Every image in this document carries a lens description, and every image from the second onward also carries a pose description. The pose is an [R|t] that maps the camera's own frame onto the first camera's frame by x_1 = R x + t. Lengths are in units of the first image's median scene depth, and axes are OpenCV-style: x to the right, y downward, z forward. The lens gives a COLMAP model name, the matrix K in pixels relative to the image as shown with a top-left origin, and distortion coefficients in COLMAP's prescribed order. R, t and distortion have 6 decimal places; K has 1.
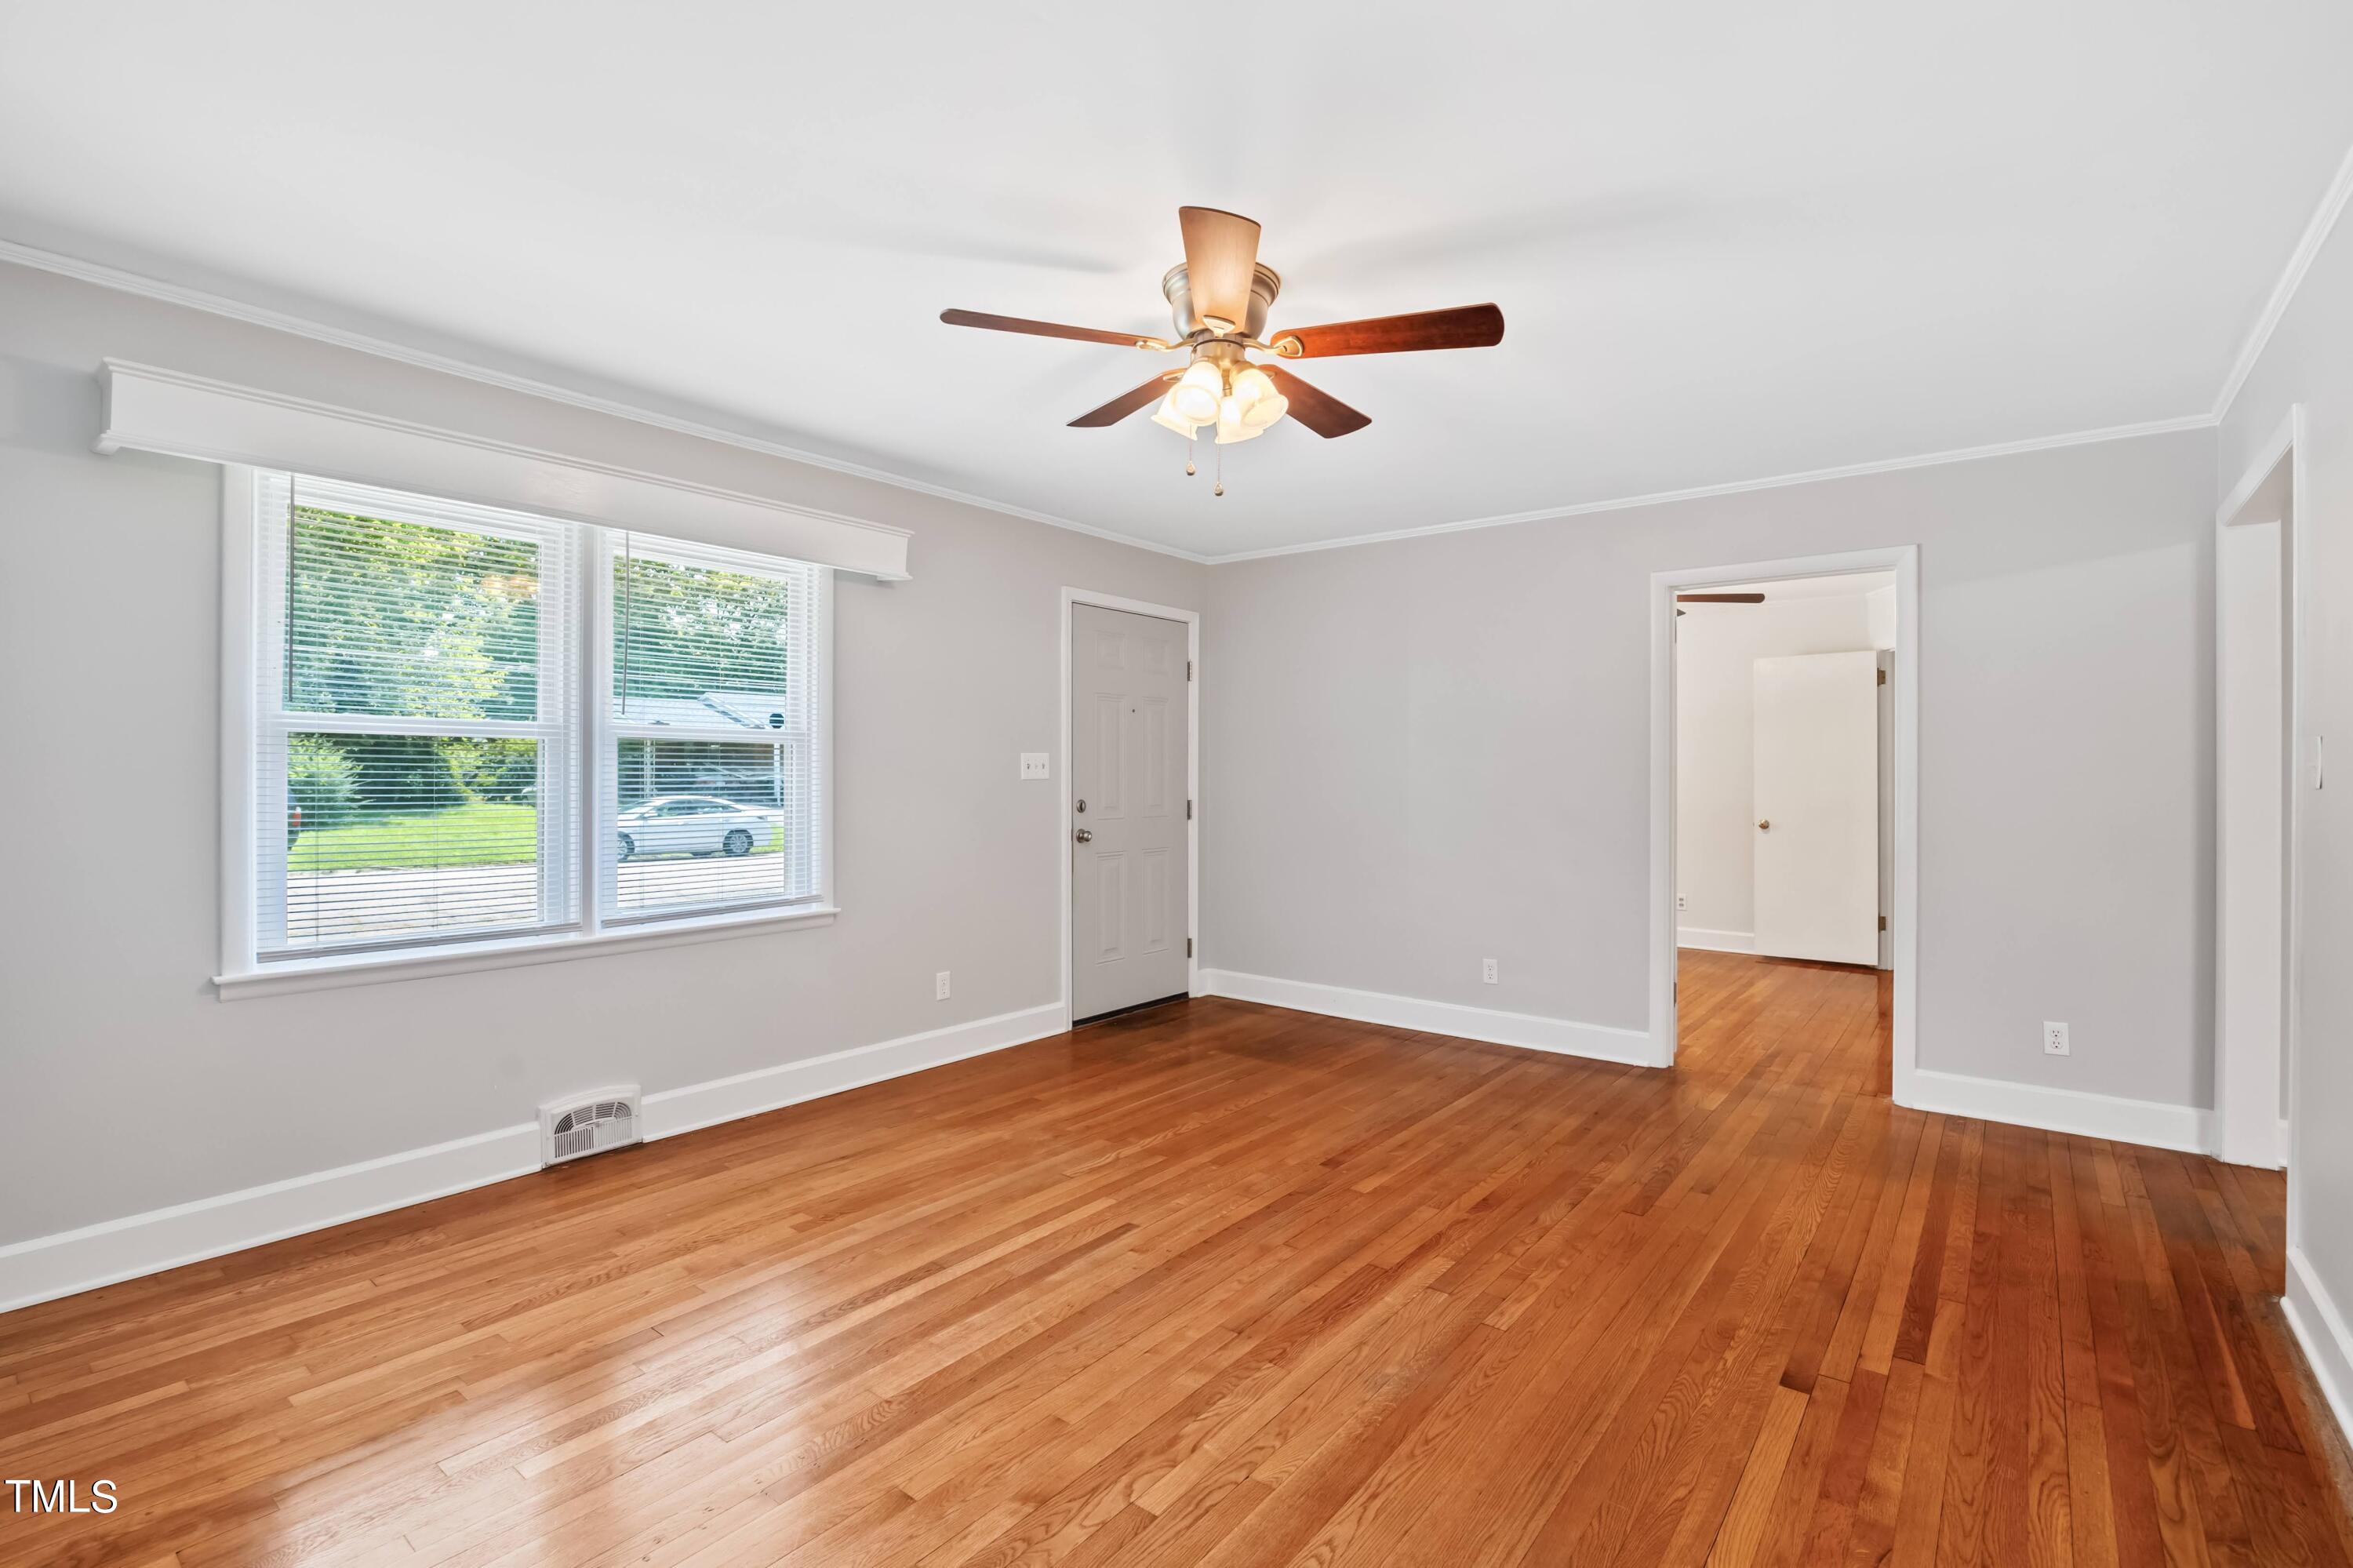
lens RADIAL K [[1068.7, 0, 1181.0], [0, 1068.7, 773.4], [0, 0, 1]] dist [-0.018098, 0.000005]
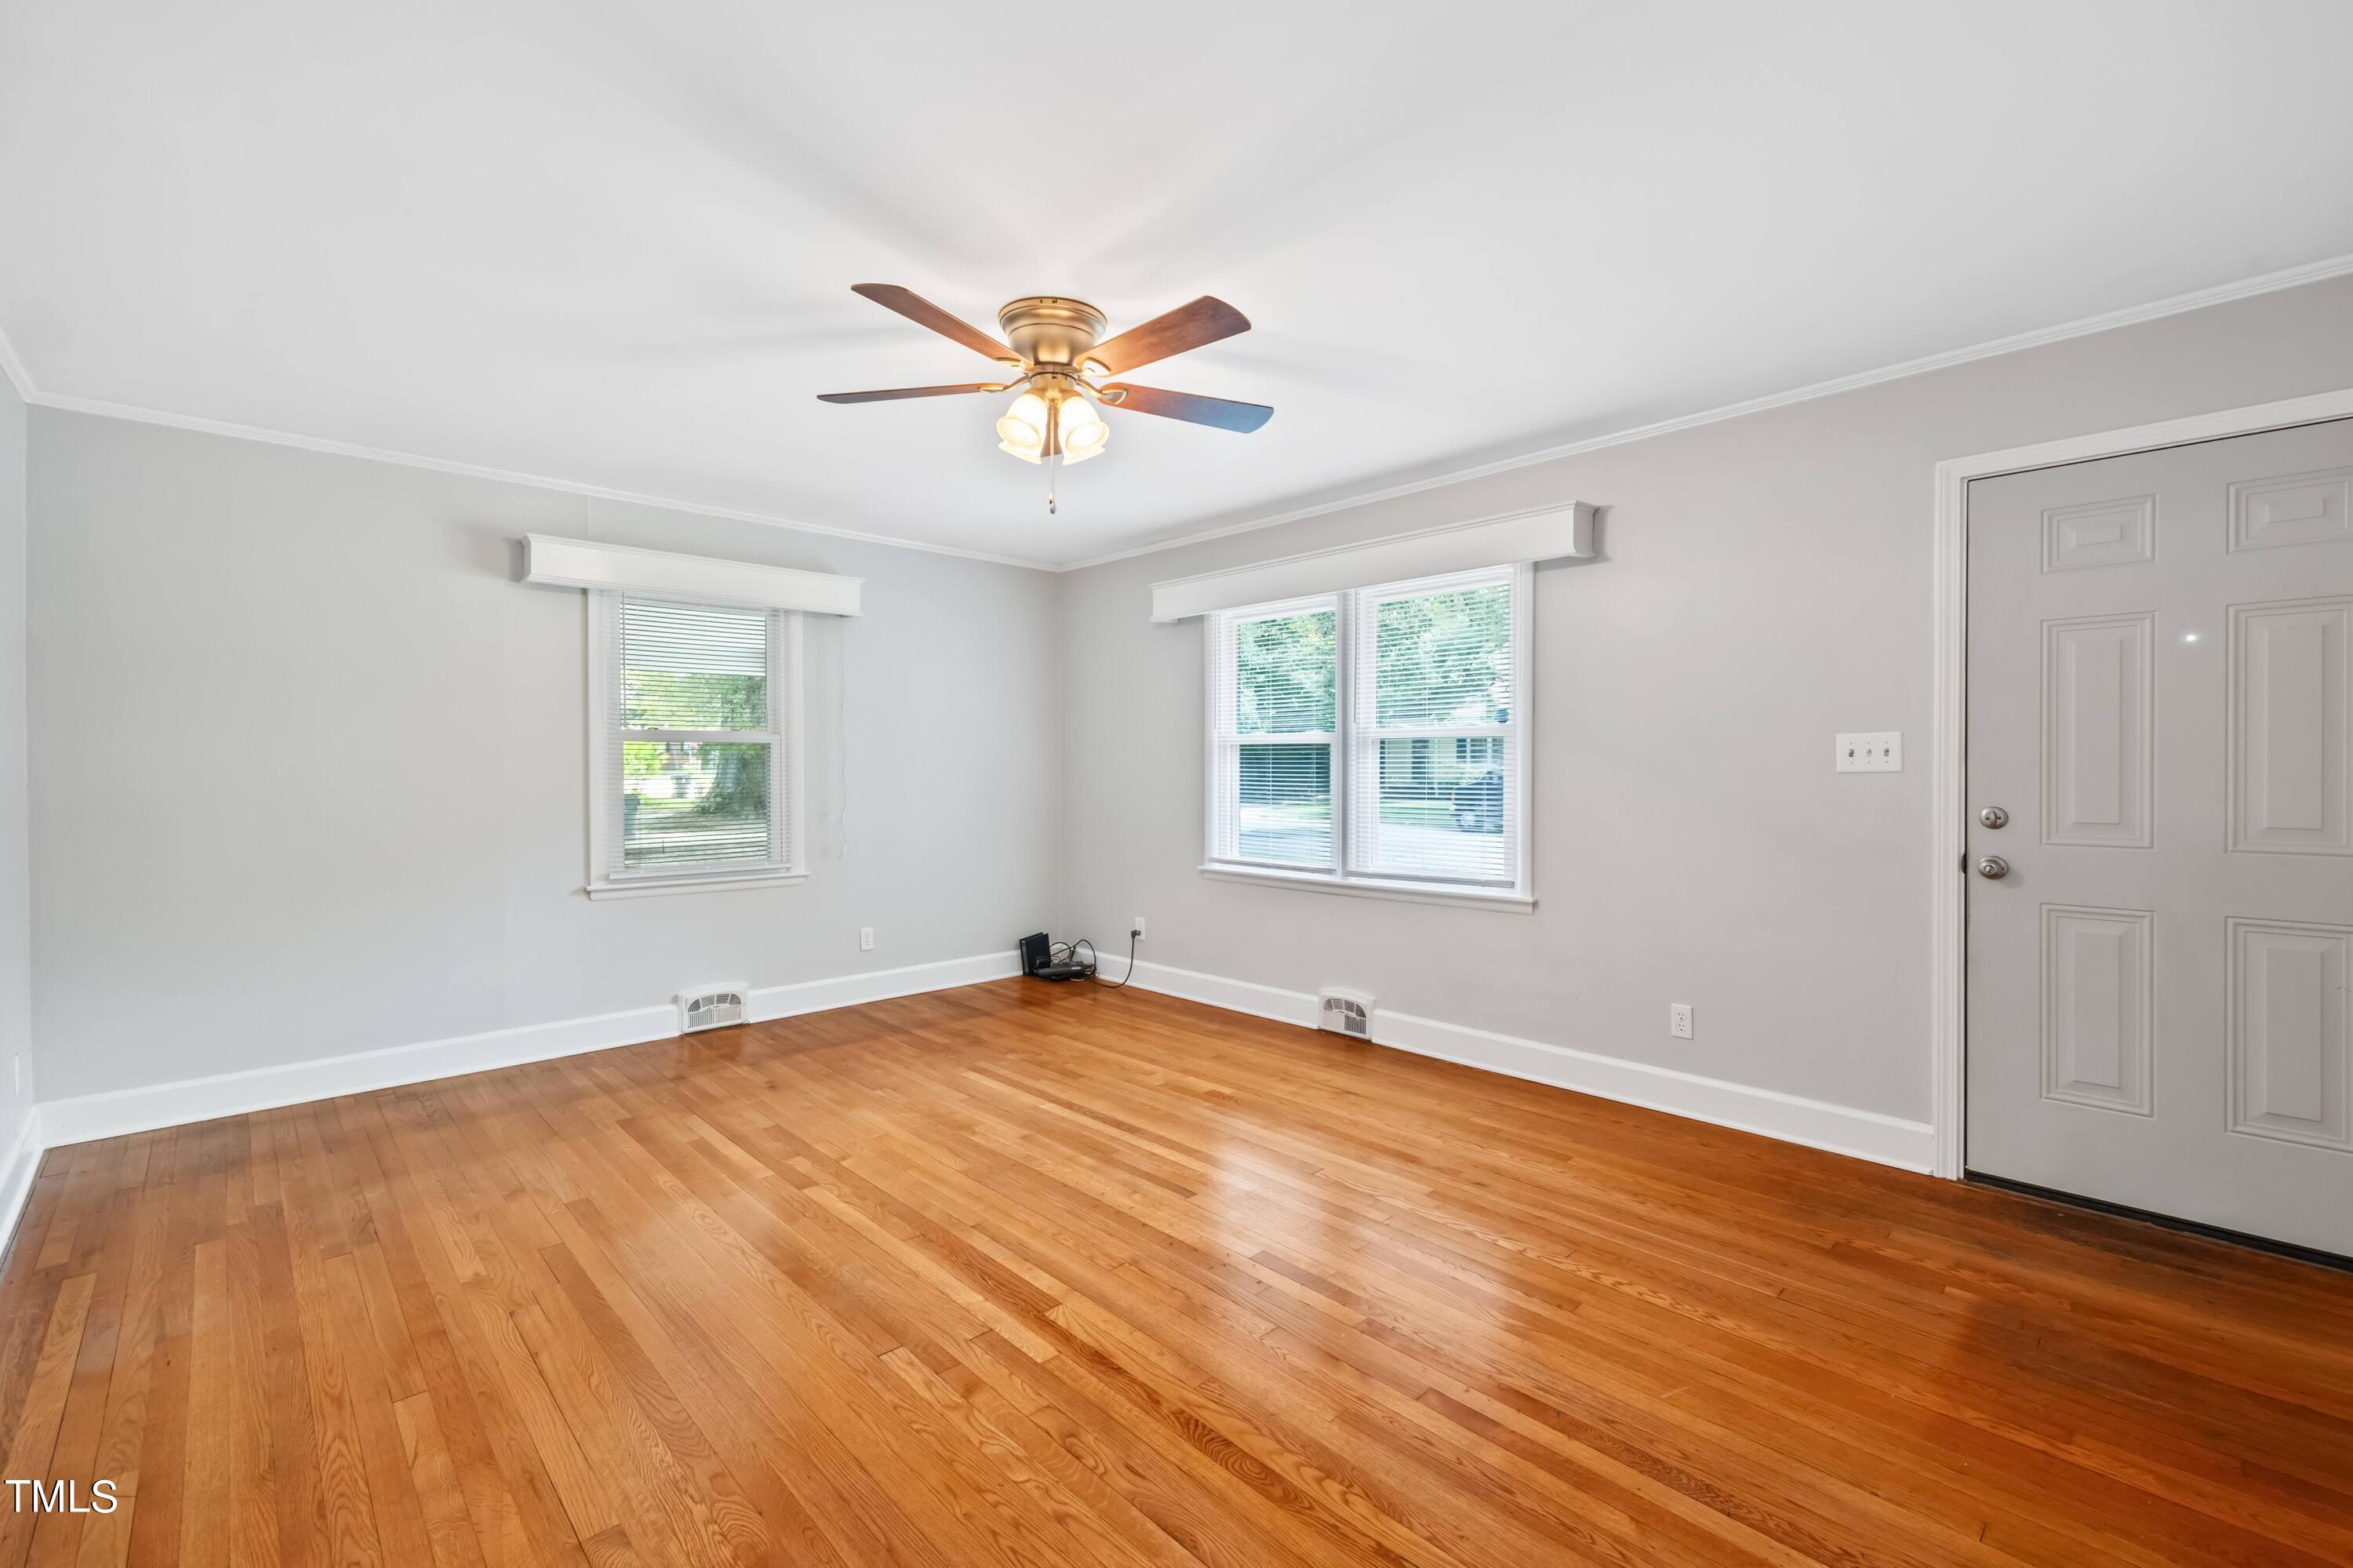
lens RADIAL K [[1001.0, 0, 1185.5], [0, 1001.0, 770.9], [0, 0, 1]] dist [-0.008739, -0.000984]
pose [[-0.132748, 0.000296, -0.991150, 0.803656], [-0.001636, 0.999999, 0.000518, 0.007953], [0.991148, 0.001690, -0.132748, 0.977960]]
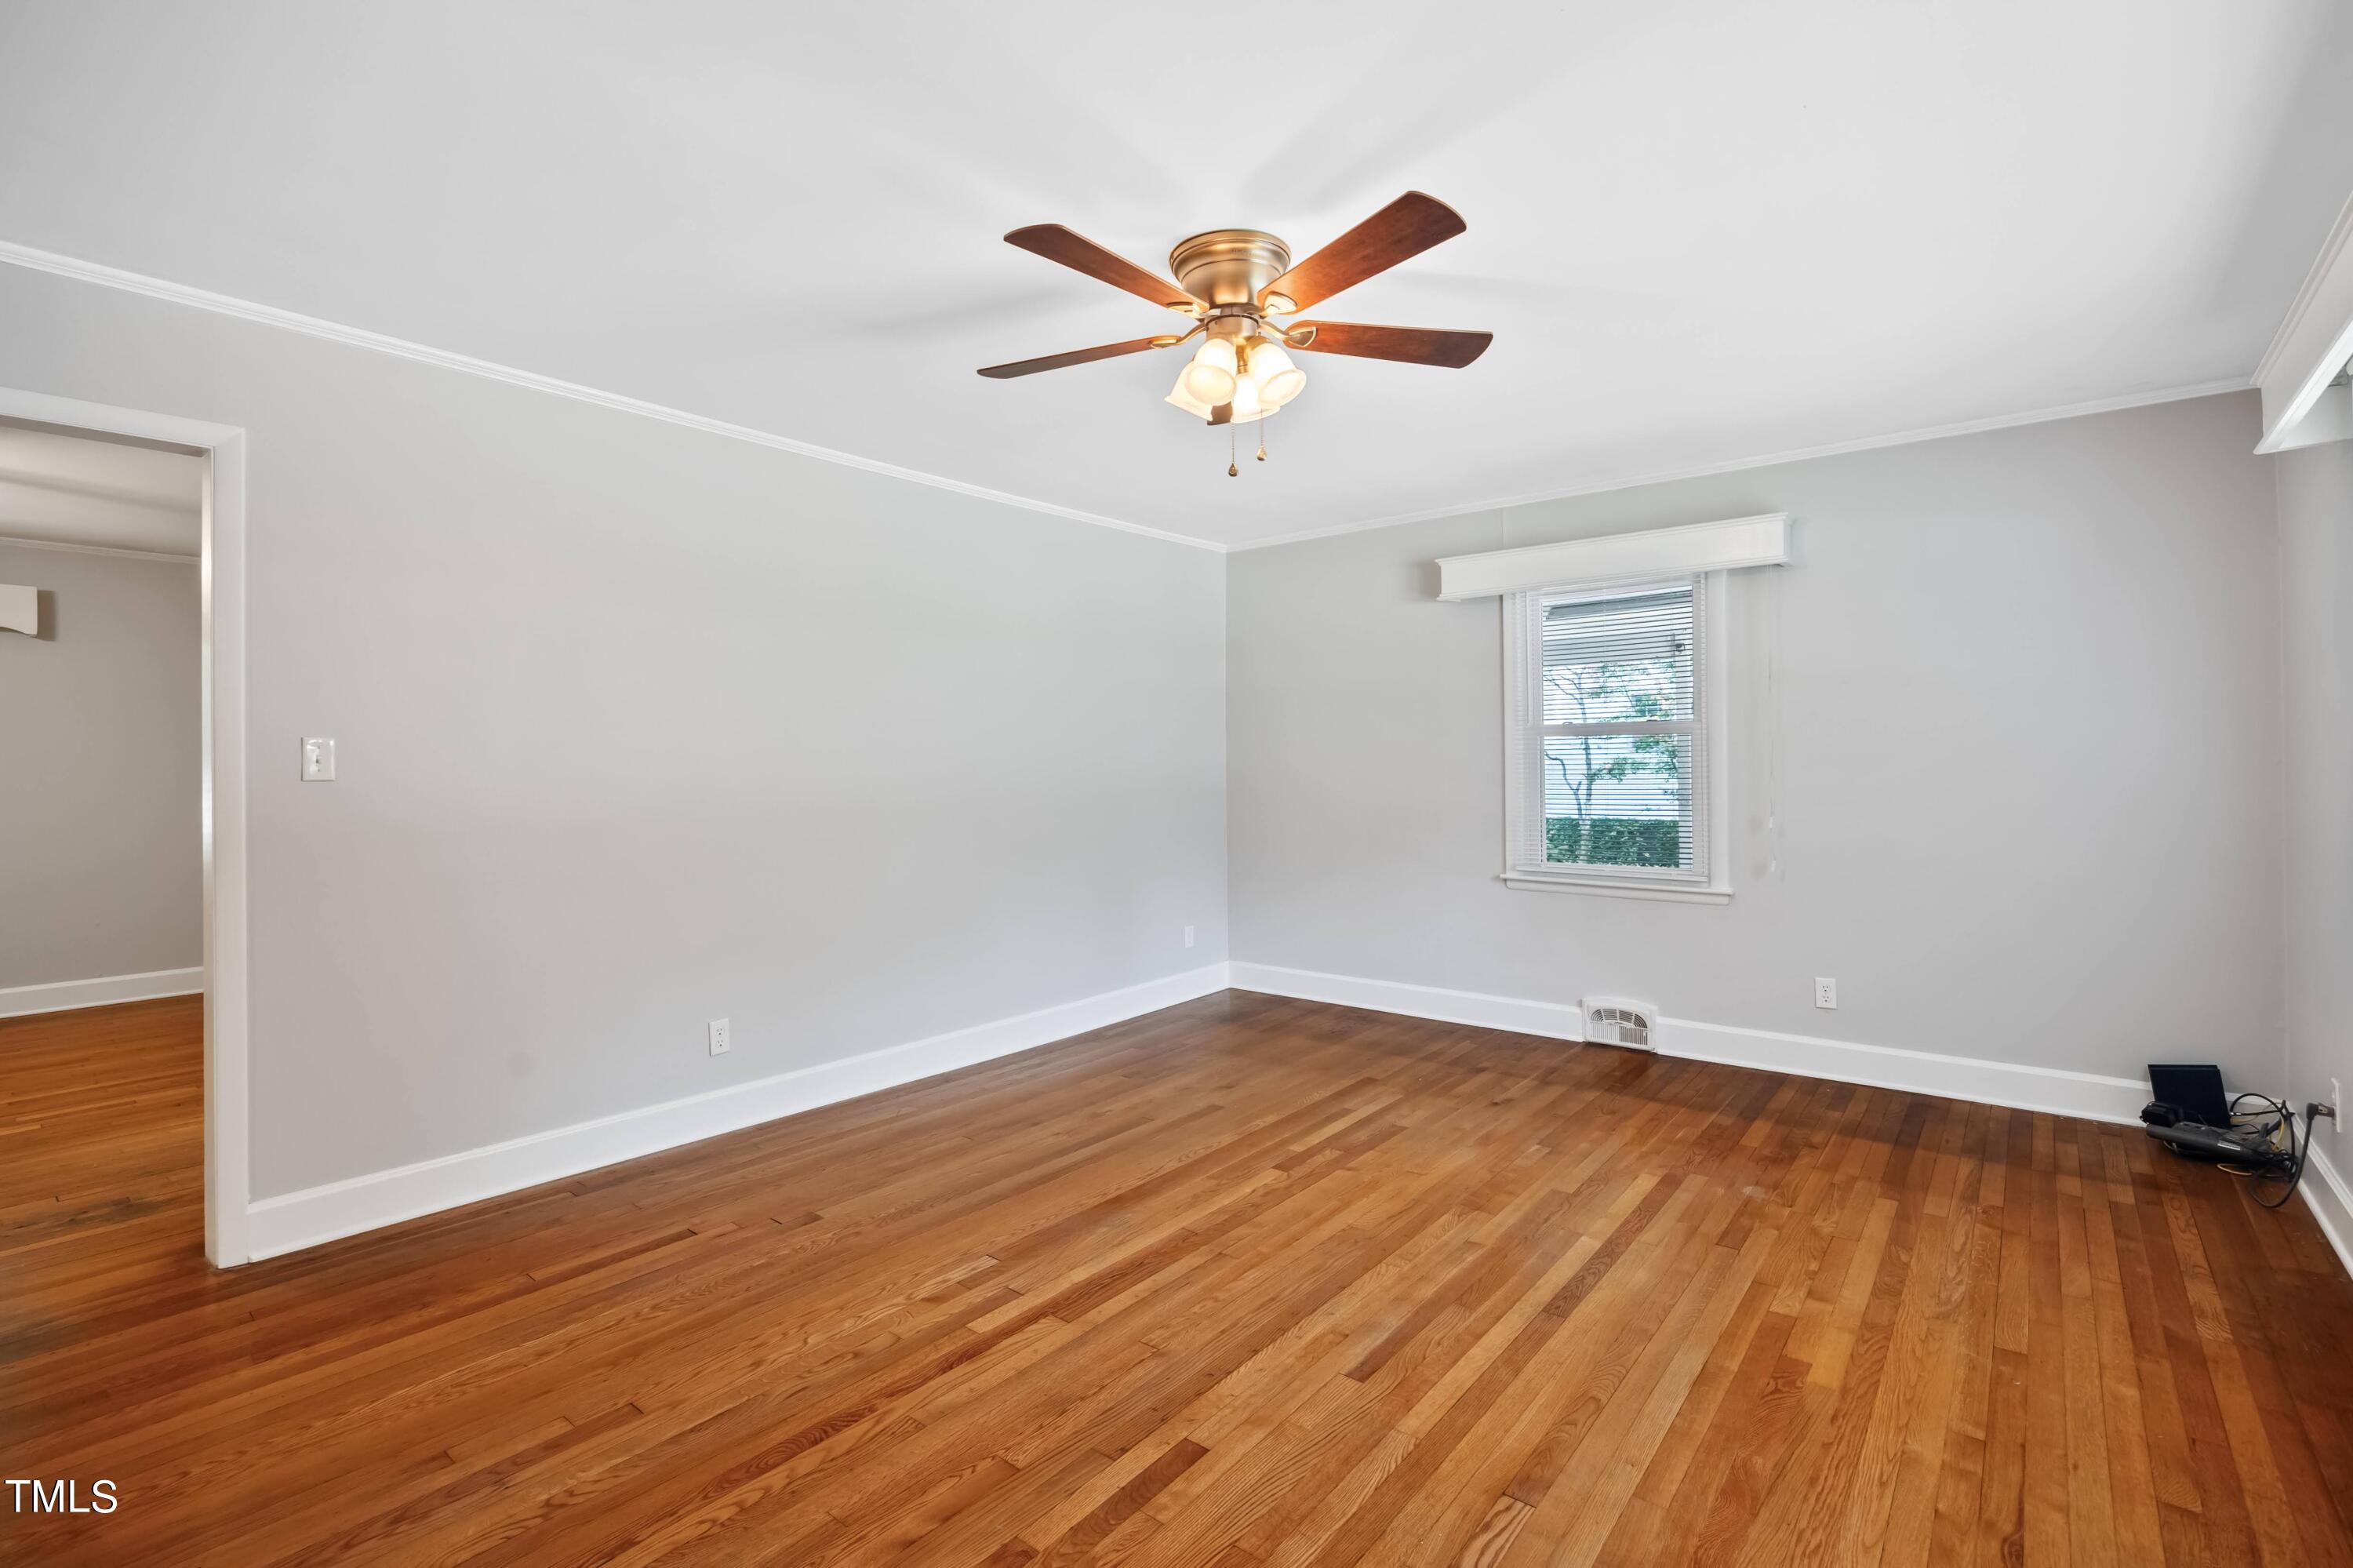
lens RADIAL K [[1068.7, 0, 1186.2], [0, 1068.7, 764.3], [0, 0, 1]] dist [-0.018098, 0.000005]
pose [[-0.999856, 0.004758, 0.016268, 0.050109], [0.004861, 0.999968, 0.006294, -0.003712], [-0.016238, 0.006372, -0.999848, 1.507497]]
